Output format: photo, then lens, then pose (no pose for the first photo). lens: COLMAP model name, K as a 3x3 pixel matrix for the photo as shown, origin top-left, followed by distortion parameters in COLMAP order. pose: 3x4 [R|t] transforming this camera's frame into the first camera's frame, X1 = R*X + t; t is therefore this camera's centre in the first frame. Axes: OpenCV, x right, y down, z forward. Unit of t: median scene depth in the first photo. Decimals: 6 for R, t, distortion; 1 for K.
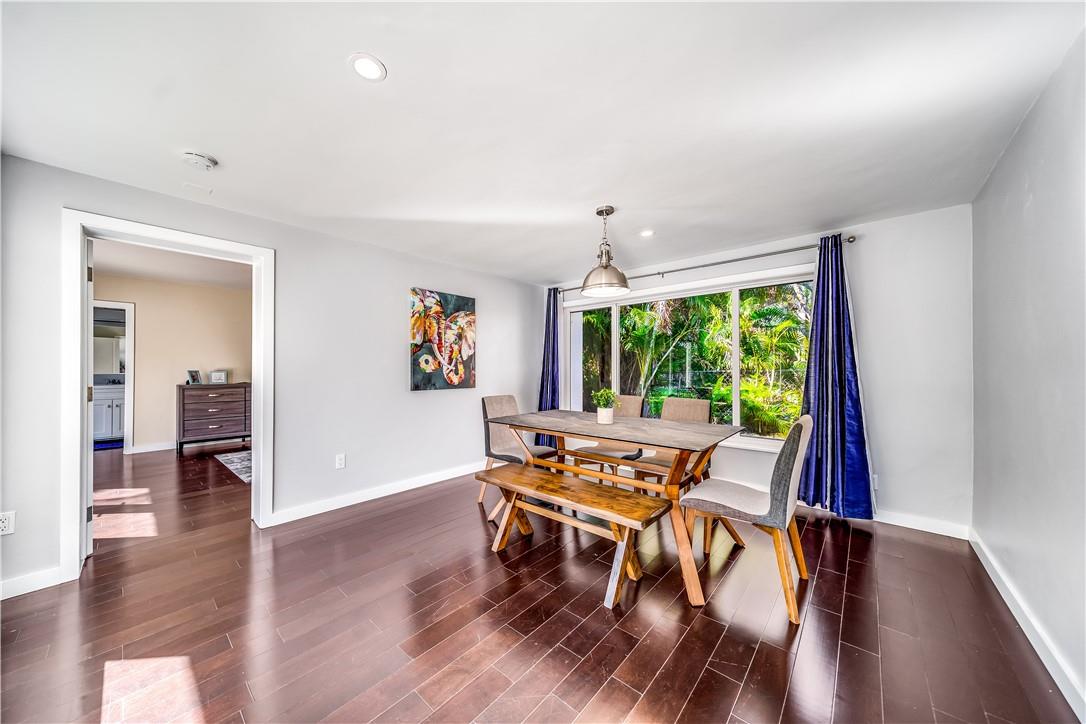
lens RADIAL K [[370.0, 0, 539.7], [0, 370.0, 367.3], [0, 0, 1]] dist [-0.000924, -0.000048]
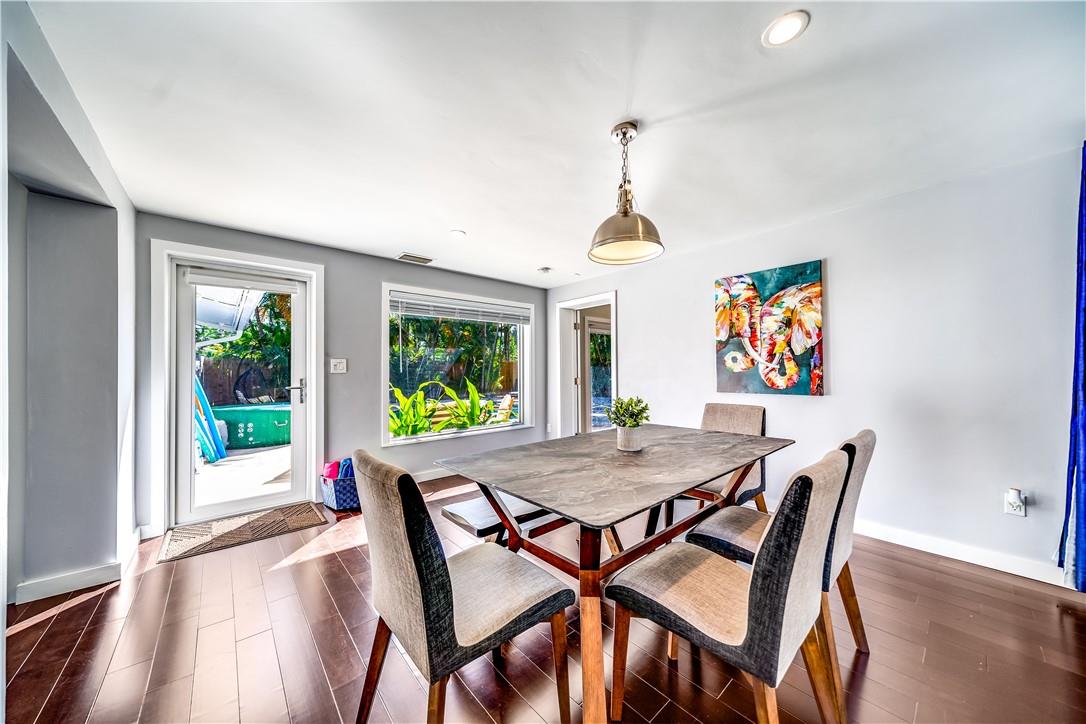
lens RADIAL K [[370.0, 0, 539.7], [0, 370.0, 367.3], [0, 0, 1]] dist [-0.000924, -0.000048]
pose [[-0.138750, -0.007528, -0.990299, 0.586684], [0.012529, 0.999878, -0.009356, 0.005079], [0.990248, -0.013705, -0.138638, 0.642973]]
